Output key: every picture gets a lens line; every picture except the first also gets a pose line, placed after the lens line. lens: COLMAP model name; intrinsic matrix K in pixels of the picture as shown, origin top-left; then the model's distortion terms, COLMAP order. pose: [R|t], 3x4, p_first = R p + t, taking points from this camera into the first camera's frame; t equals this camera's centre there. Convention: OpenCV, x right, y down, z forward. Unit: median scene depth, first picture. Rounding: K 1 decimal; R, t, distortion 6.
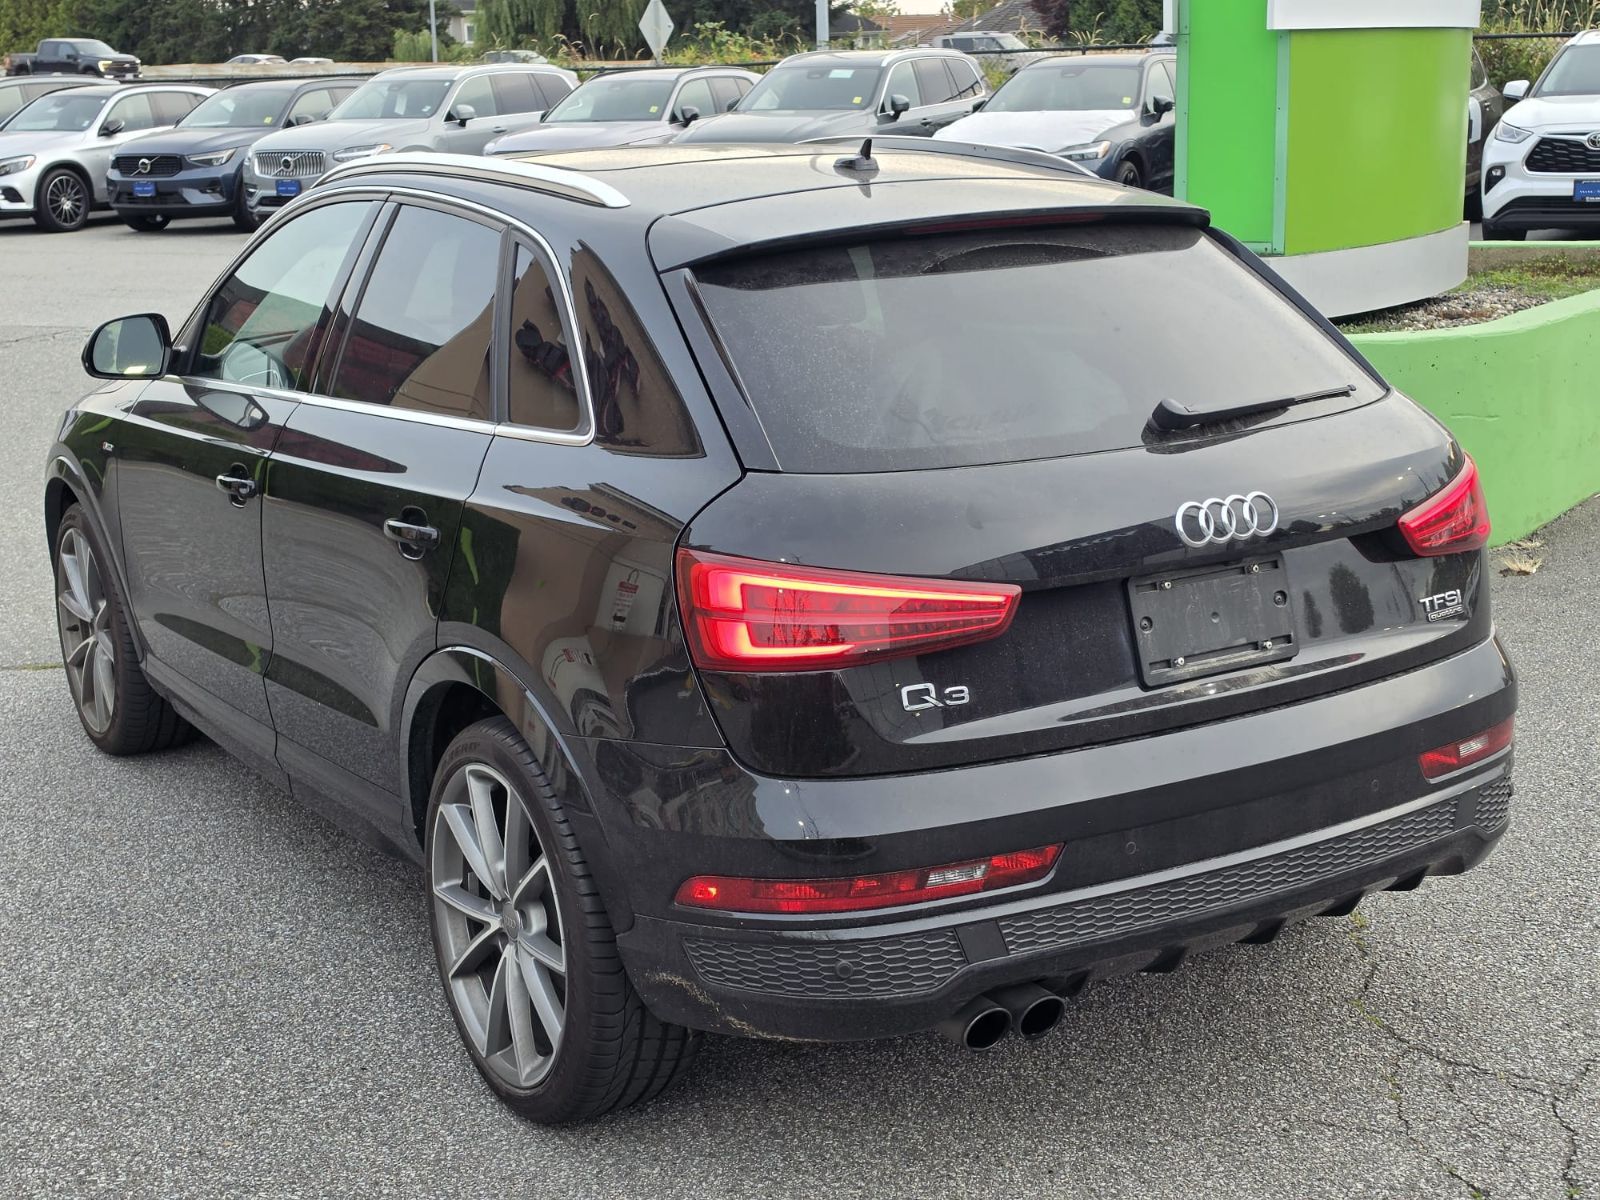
lens RADIAL K [[2161.8, 0, 833.0], [0, 2161.8, 568.2], [0, 0, 1]] dist [0.171511, -0.348709]
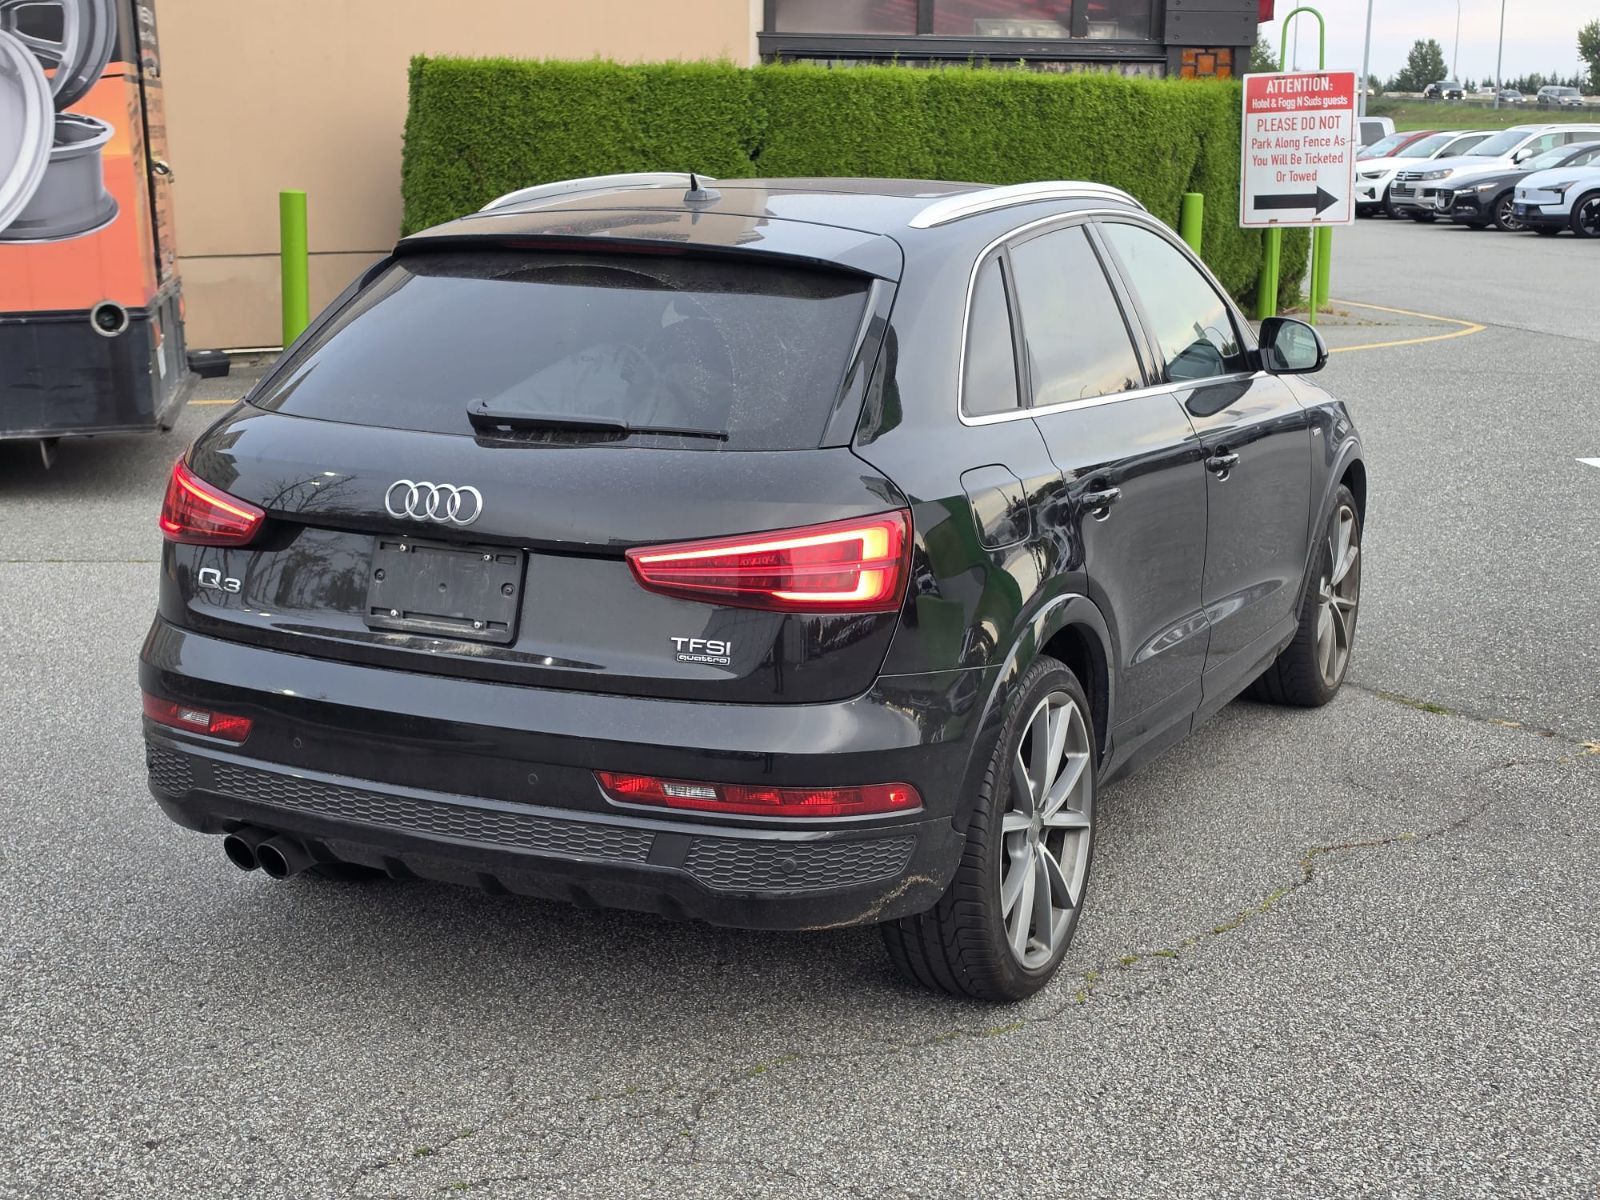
lens RADIAL K [[2161.8, 0, 833.0], [0, 2161.8, 568.2], [0, 0, 1]] dist [0.171511, -0.348709]
pose [[0.547625, 0.199585, -0.812572, 0.147607], [-0.211065, 0.972680, 0.096666, -0.017236], [0.809665, 0.118569, 0.574790, 0.060502]]
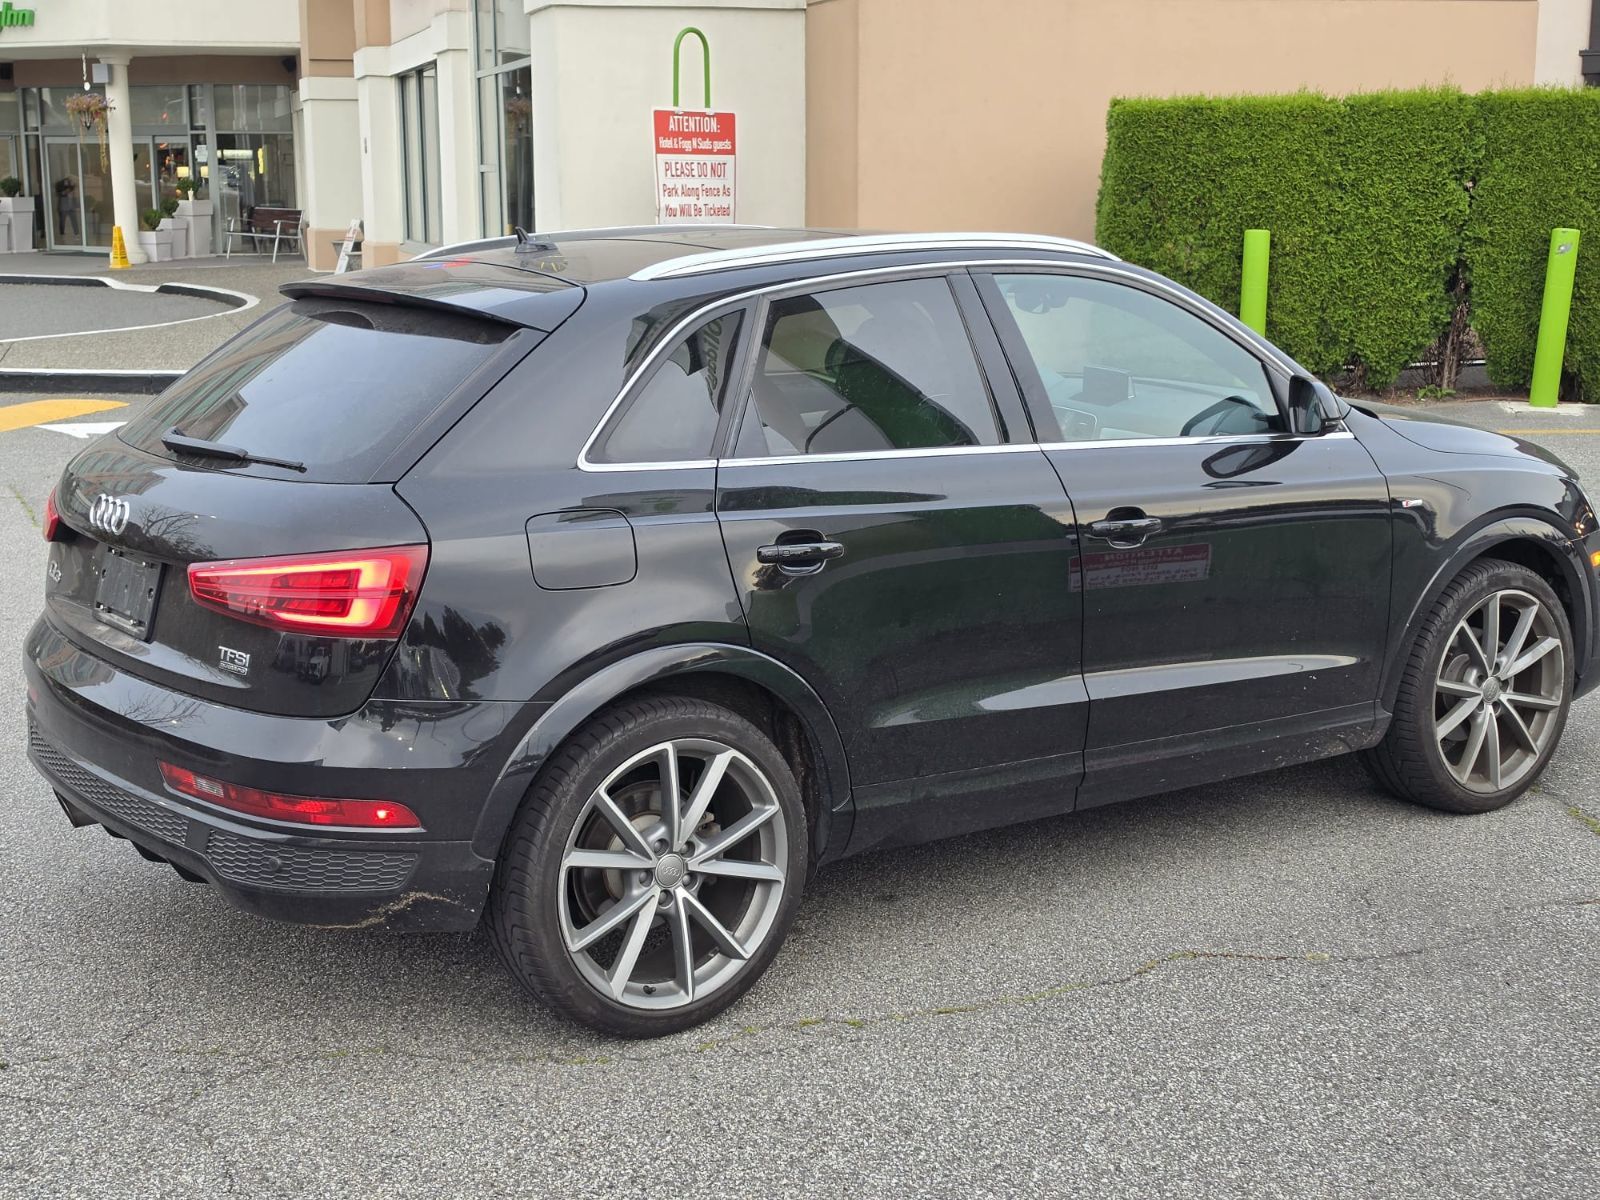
lens RADIAL K [[2178.3, 0, 832.4], [0, 2178.3, 575.1], [0, 0, 1]] dist [0.166199, -0.389671]
pose [[0.097982, 0.213115, -0.972102, 0.183511], [-0.214261, 0.958412, 0.188518, -0.039963], [0.971850, 0.189812, 0.139569, 0.148182]]
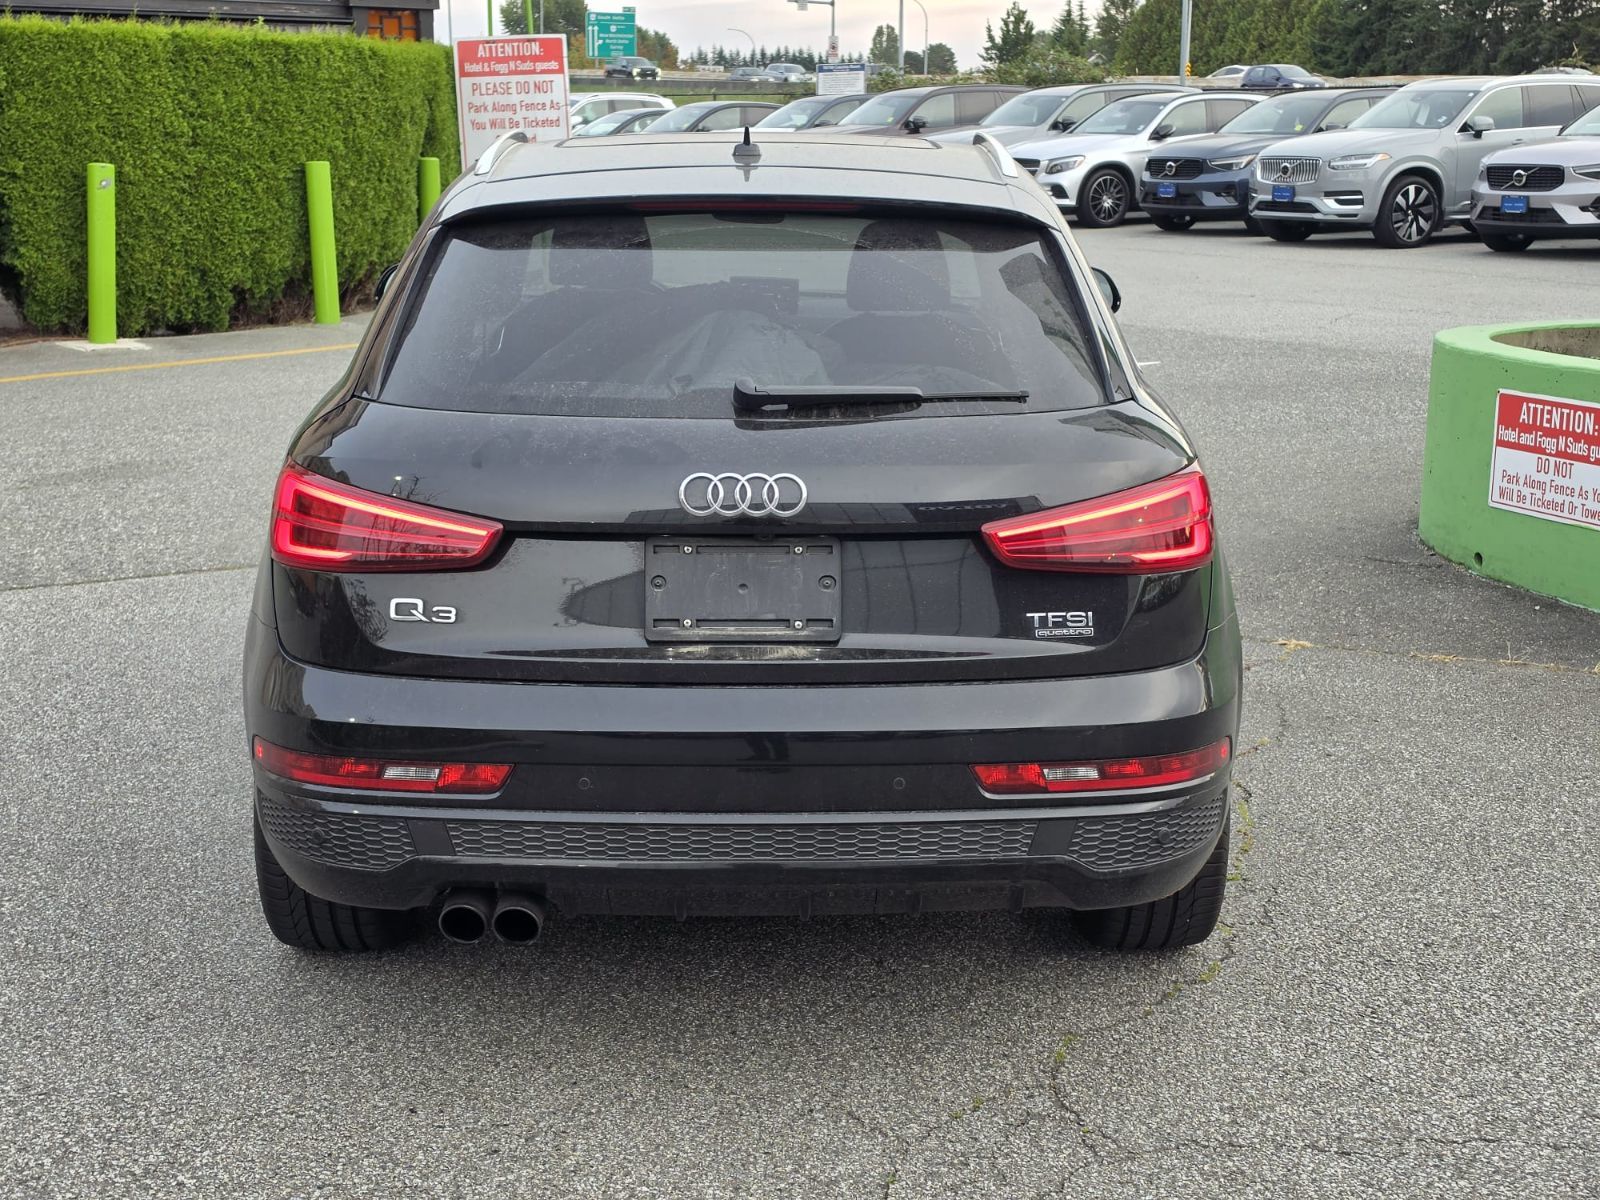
lens RADIAL K [[2153.0, 0, 796.7], [0, 2153.0, 556.9], [0, 0, 1]] dist [0.150312, -0.269385]
pose [[0.853033, 0.136423, -0.503709, 0.085899], [-0.140938, 0.989584, 0.029336, -0.003170], [0.502465, 0.045967, 0.863375, 0.014823]]
